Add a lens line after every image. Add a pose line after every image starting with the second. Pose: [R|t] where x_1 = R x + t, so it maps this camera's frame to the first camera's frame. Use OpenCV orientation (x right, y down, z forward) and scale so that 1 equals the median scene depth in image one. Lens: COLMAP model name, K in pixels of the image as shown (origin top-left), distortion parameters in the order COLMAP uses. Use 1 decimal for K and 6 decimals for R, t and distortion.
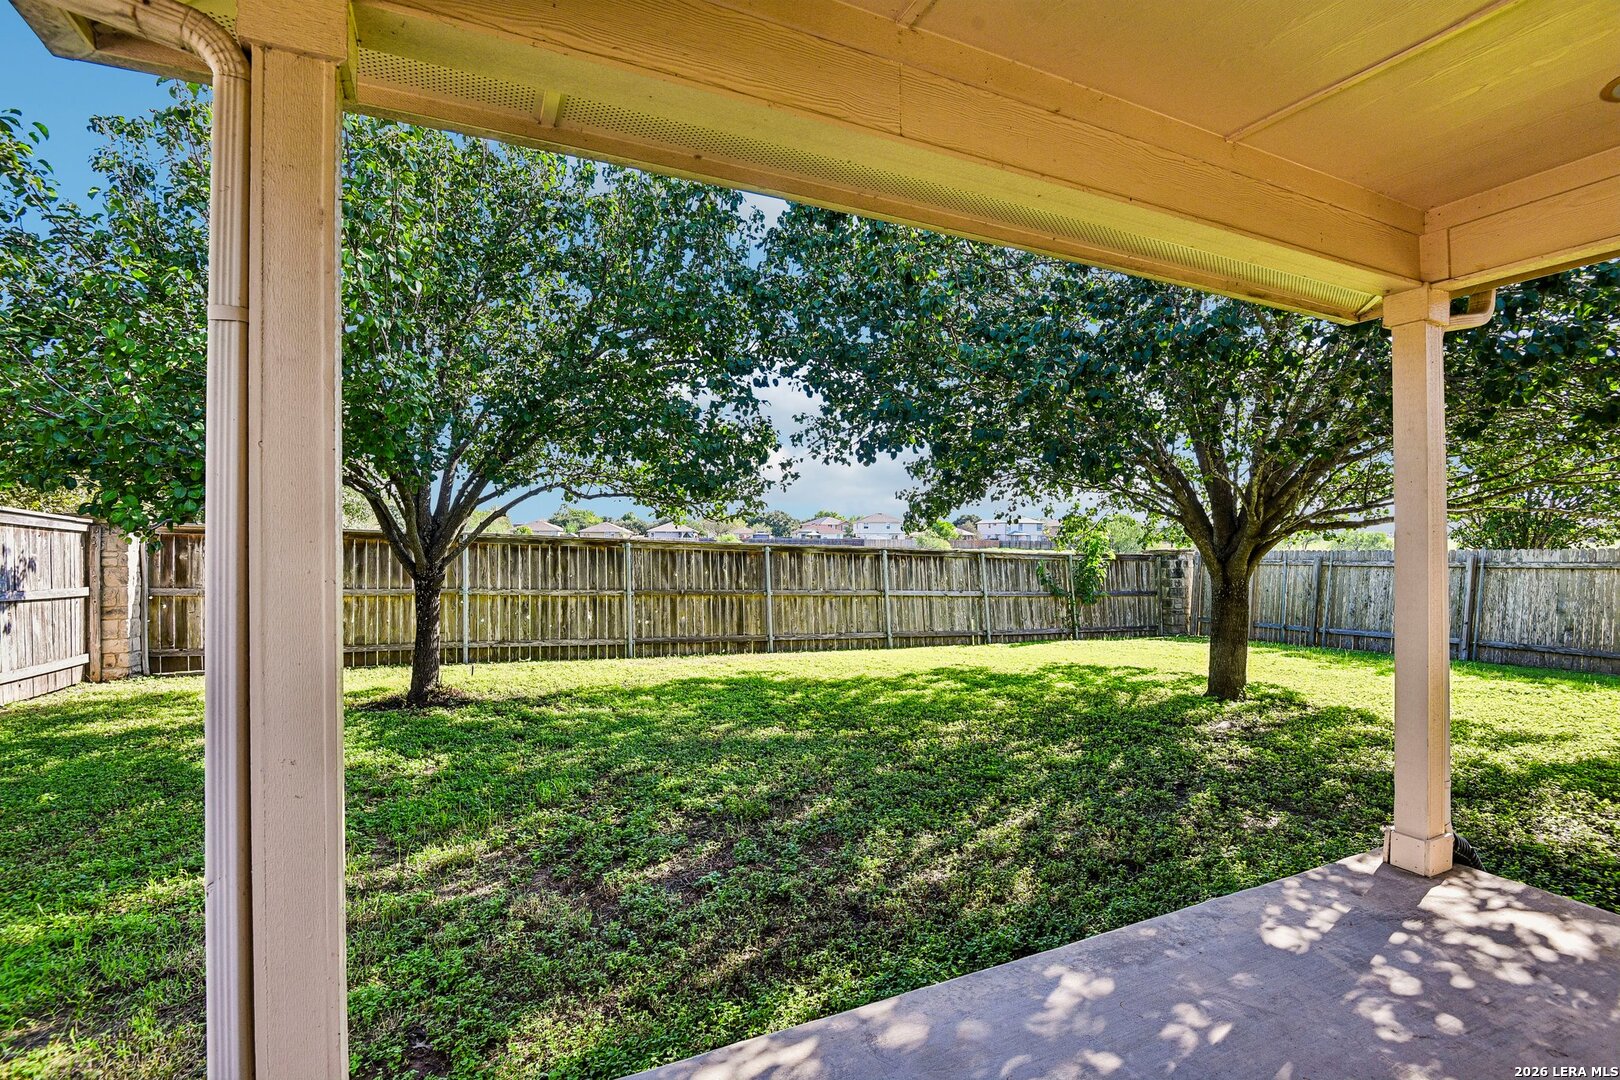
lens RADIAL K [[766.3, 0, 804.8], [0, 766.3, 538.0], [0, 0, 1]] dist [-0.014538, -0.007007]
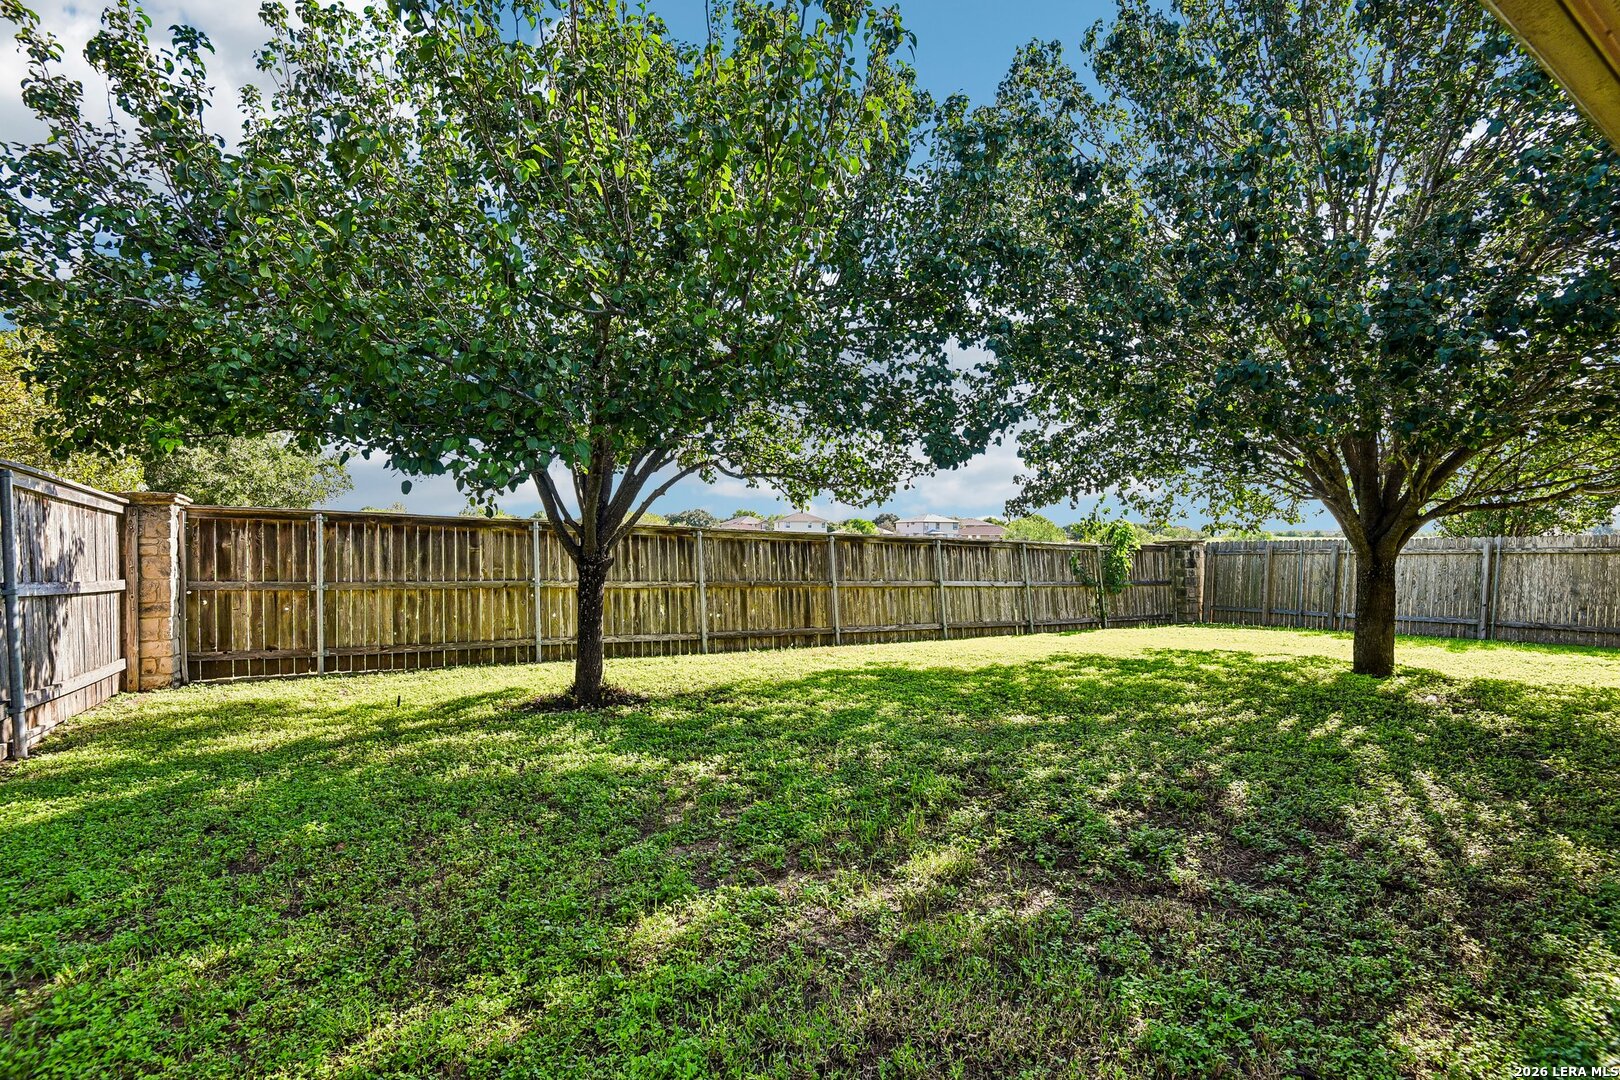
lens RADIAL K [[766.3, 0, 804.8], [0, 766.3, 538.0], [0, 0, 1]] dist [-0.014538, -0.007007]
pose [[0.992505, -0.002024, 0.122191, -0.222731], [0.002030, 0.999998, 0.000072, 0.014991], [-0.122191, 0.000176, 0.992507, 0.050445]]
